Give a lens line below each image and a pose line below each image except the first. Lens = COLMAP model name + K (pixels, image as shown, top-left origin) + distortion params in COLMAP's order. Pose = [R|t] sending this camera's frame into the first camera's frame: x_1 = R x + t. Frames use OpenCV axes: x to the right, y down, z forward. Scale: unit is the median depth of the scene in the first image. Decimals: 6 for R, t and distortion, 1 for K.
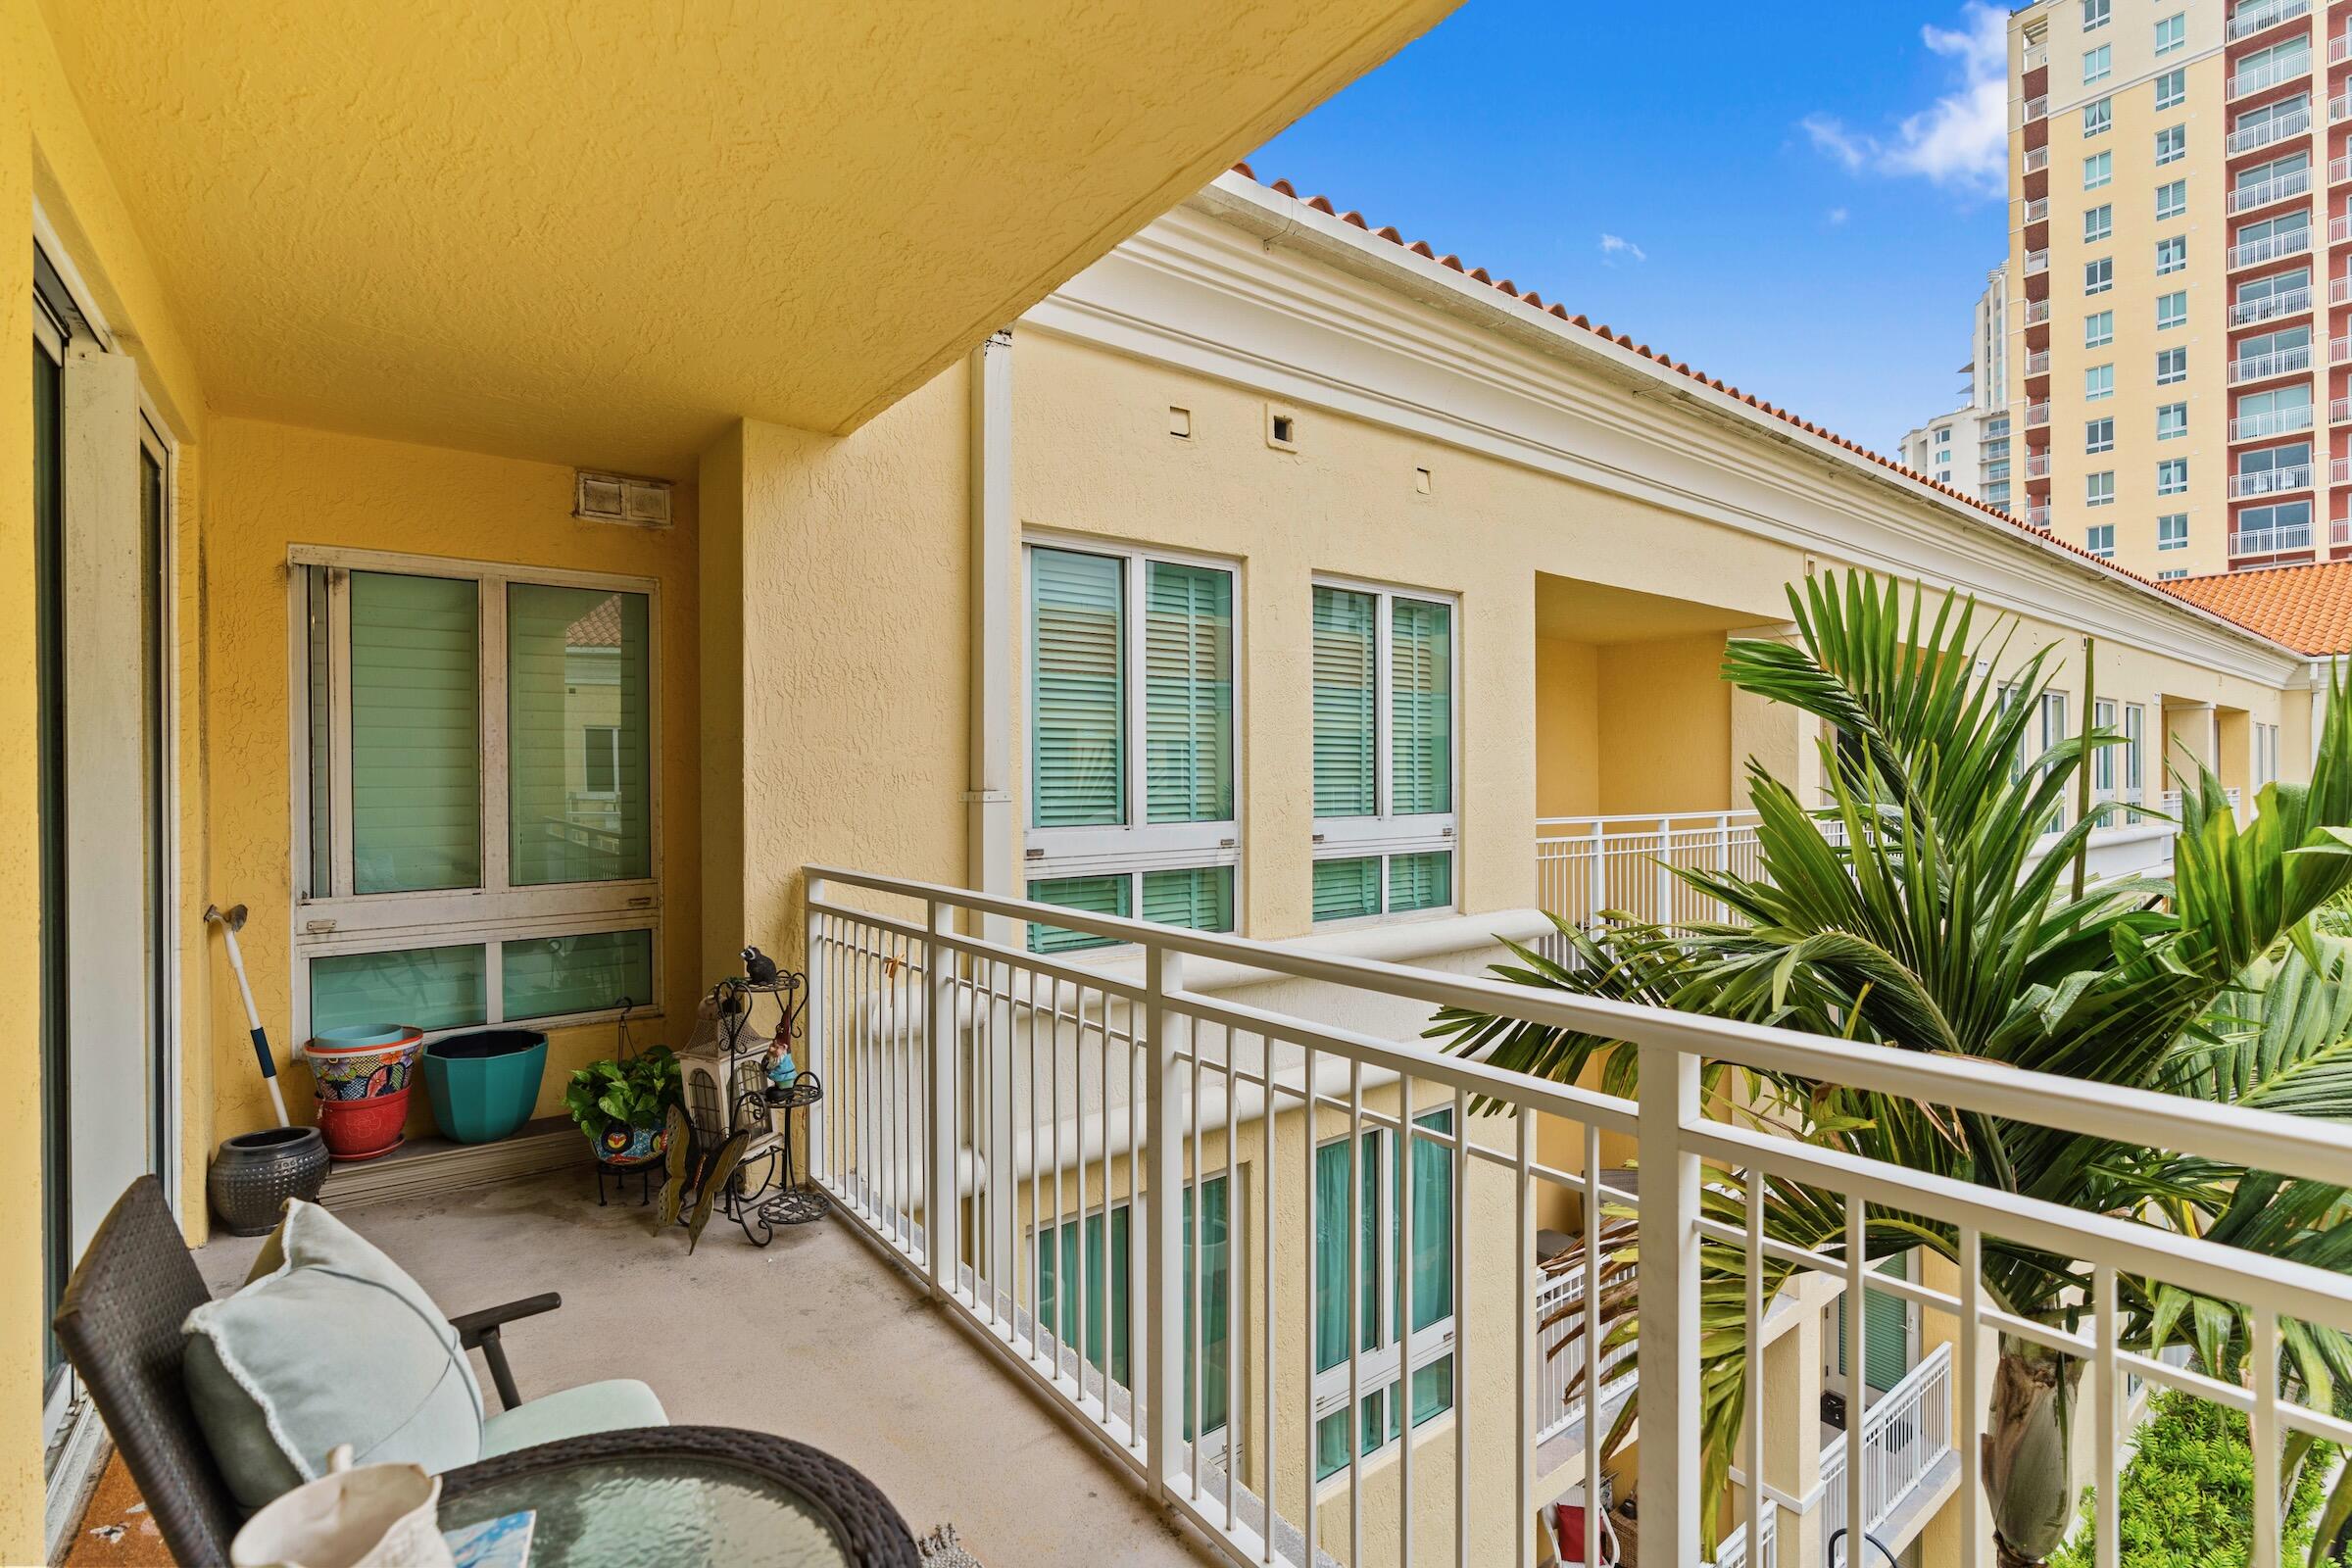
lens RADIAL K [[1066.7, 0, 1177.2], [0, 1066.7, 778.9], [0, 0, 1]] dist [-0.012409, 0.003926]
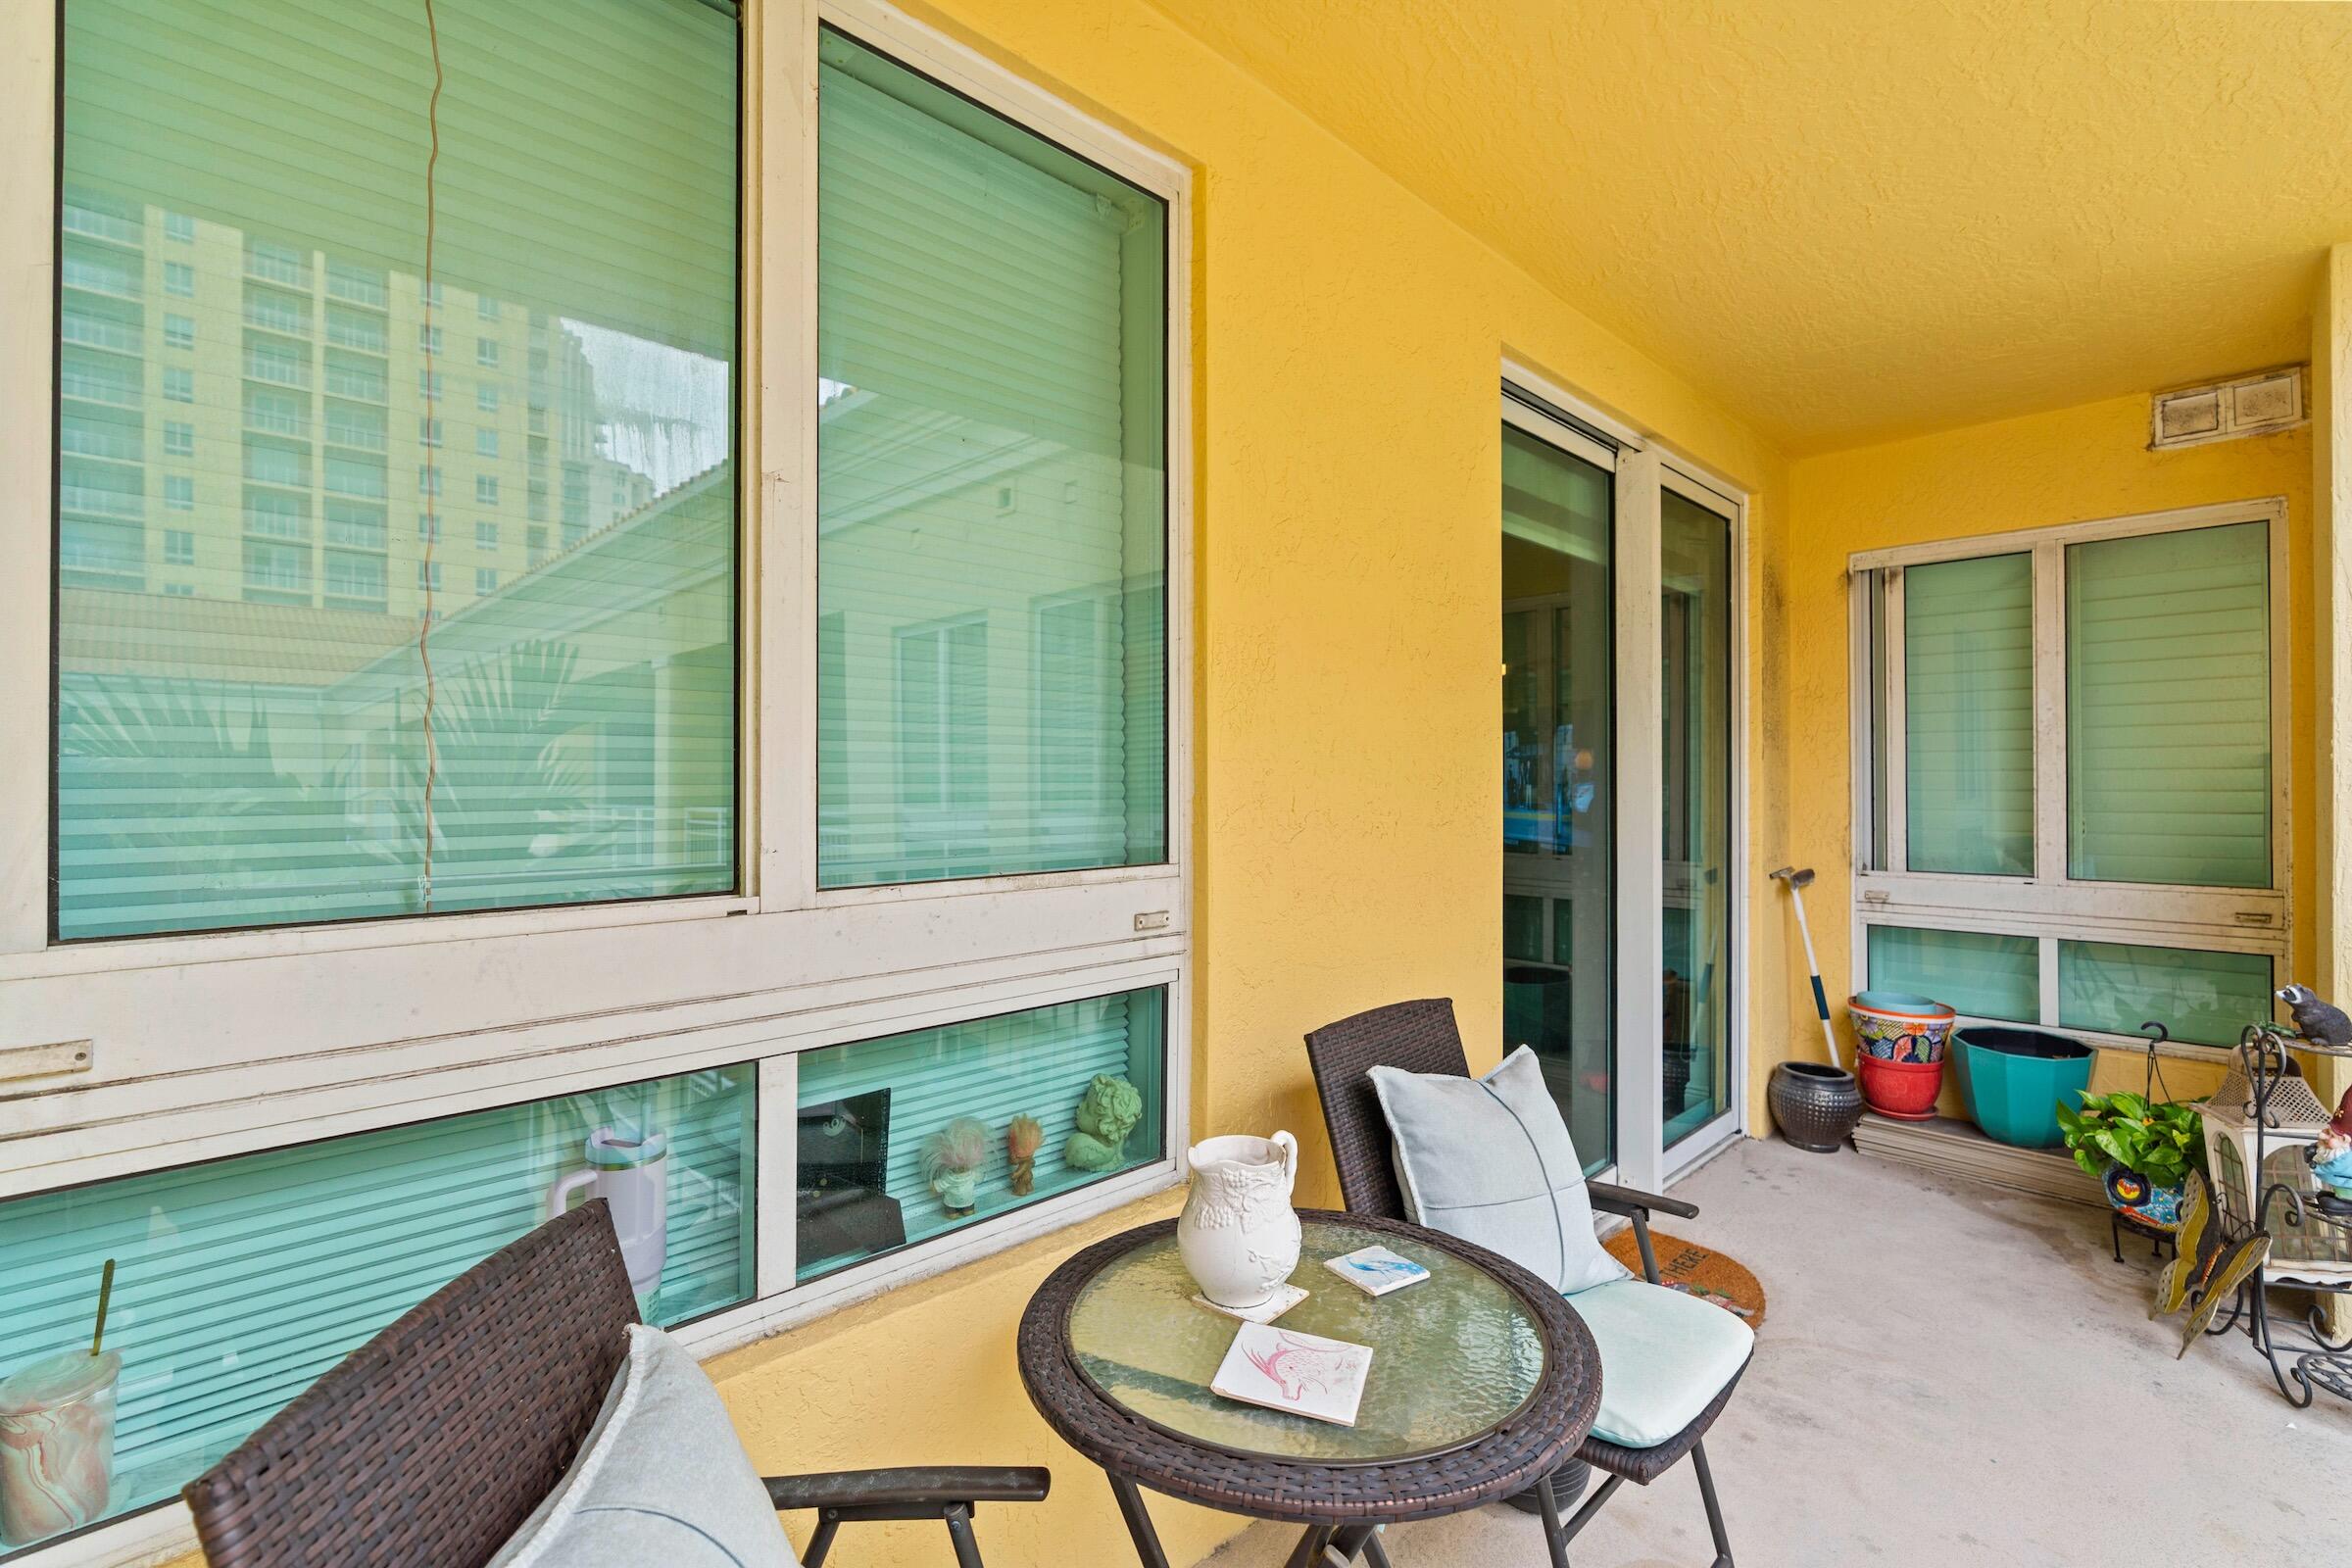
lens RADIAL K [[1066.7, 0, 1177.2], [0, 1066.7, 778.9], [0, 0, 1]] dist [-0.012409, 0.003926]
pose [[0.120263, 0.002149, -0.992740, 0.202699], [-0.003401, 0.999993, 0.001753, 0.018149], [0.992736, 0.003166, 0.120269, 0.152070]]
